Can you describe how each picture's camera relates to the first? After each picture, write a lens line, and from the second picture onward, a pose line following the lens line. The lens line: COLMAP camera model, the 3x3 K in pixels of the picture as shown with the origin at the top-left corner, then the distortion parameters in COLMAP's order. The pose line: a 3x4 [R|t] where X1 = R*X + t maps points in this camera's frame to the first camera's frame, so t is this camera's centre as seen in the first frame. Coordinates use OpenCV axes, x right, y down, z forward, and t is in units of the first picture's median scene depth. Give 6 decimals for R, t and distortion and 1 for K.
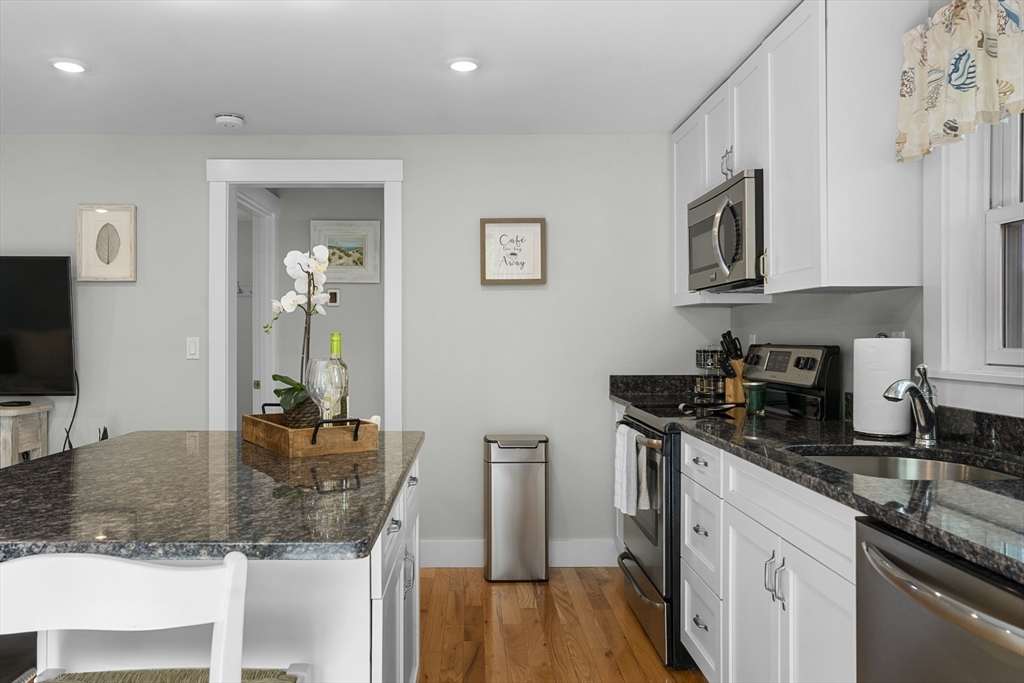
lens RADIAL K [[751.3, 0, 512.0], [0, 751.3, 341.5], [0, 0, 1]] dist [-0.010073, 0.042068]
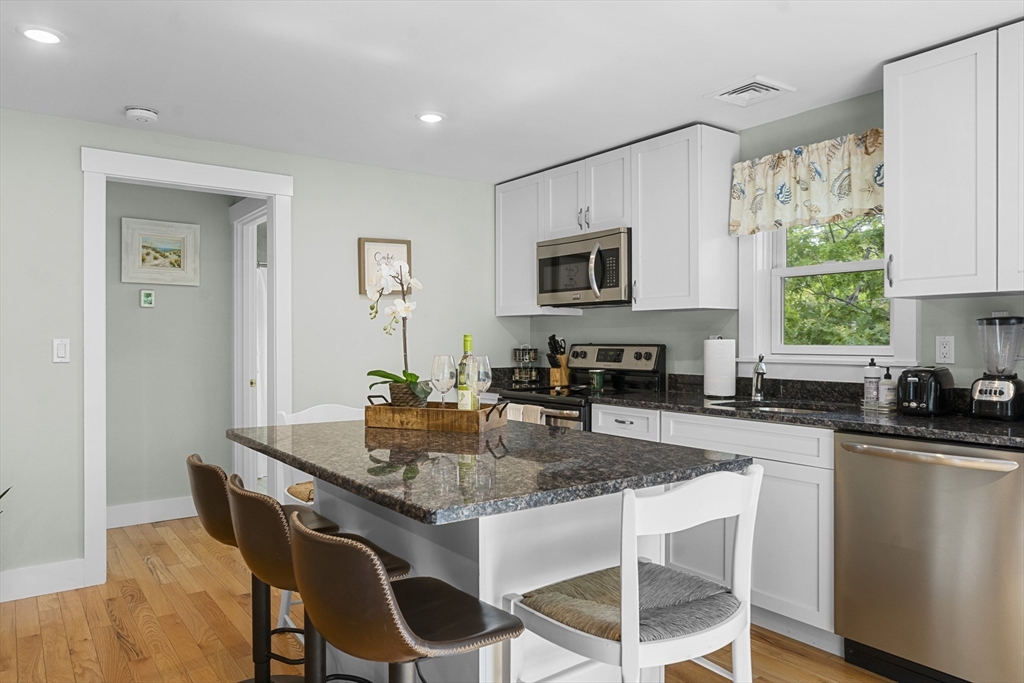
lens RADIAL K [[665.0, 0, 512.0], [0, 665.0, 341.5], [0, 0, 1]] dist [-0.001064, 0.000923]
pose [[0.823189, -0.000923, 0.567766, -0.495832], [0.003325, 0.999989, -0.003196, 0.002585], [-0.567757, 0.004518, 0.823184, 0.025650]]
